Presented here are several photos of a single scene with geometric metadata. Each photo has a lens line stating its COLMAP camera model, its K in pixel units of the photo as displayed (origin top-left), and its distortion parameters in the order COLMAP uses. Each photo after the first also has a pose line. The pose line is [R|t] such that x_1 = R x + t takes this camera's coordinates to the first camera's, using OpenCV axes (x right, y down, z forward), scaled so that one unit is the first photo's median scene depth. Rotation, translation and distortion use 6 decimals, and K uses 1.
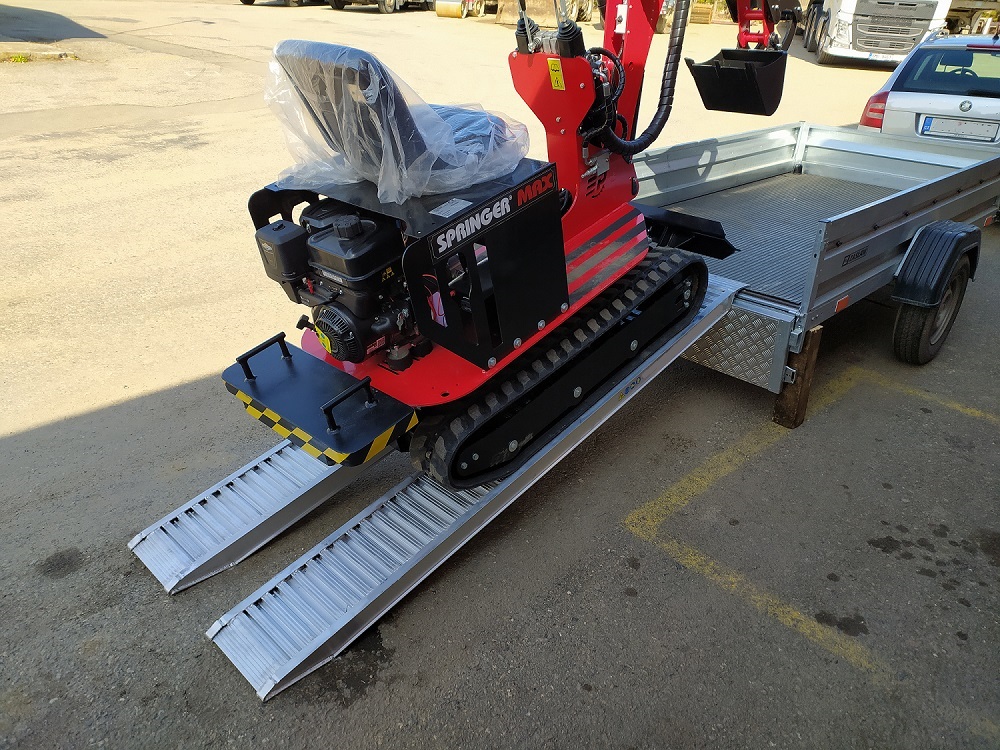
lens RADIAL K [[739.6, 0, 492.4], [0, 739.6, 370.7], [0, 0, 1]] dist [0.048091, -0.048405]
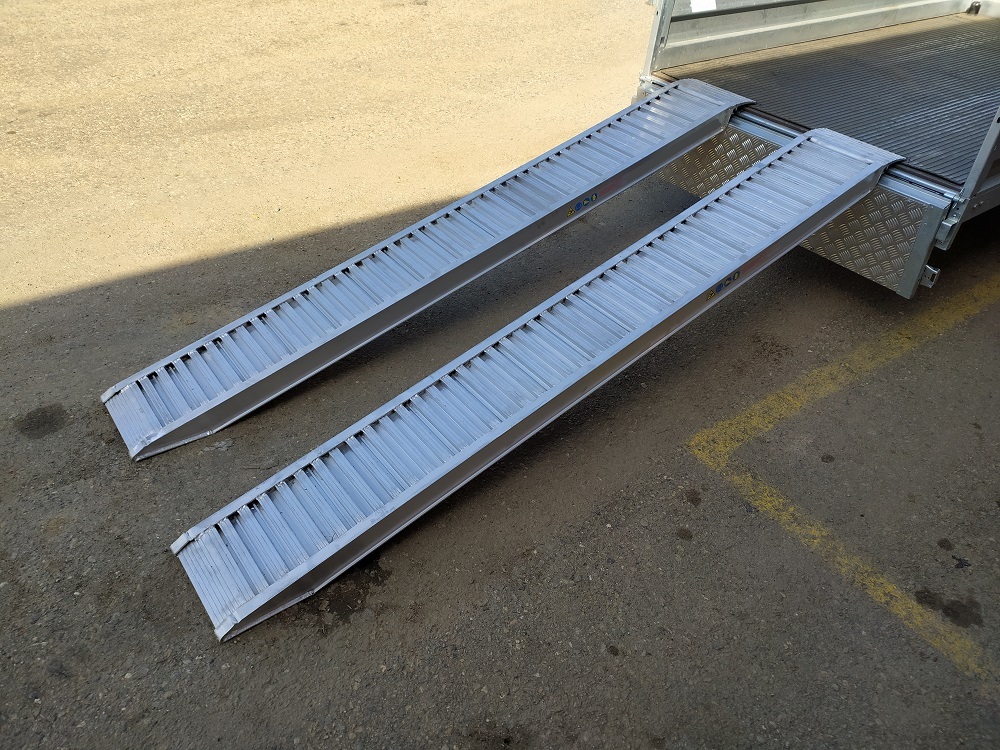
lens RADIAL K [[739.6, 0, 492.4], [0, 739.6, 370.7], [0, 0, 1]] dist [0.048091, -0.048405]
pose [[0.989808, 0.104446, -0.096801, 0.036888], [-0.083137, 0.975710, 0.202680, -0.027336], [0.115618, -0.192566, 0.974449, 0.211725]]
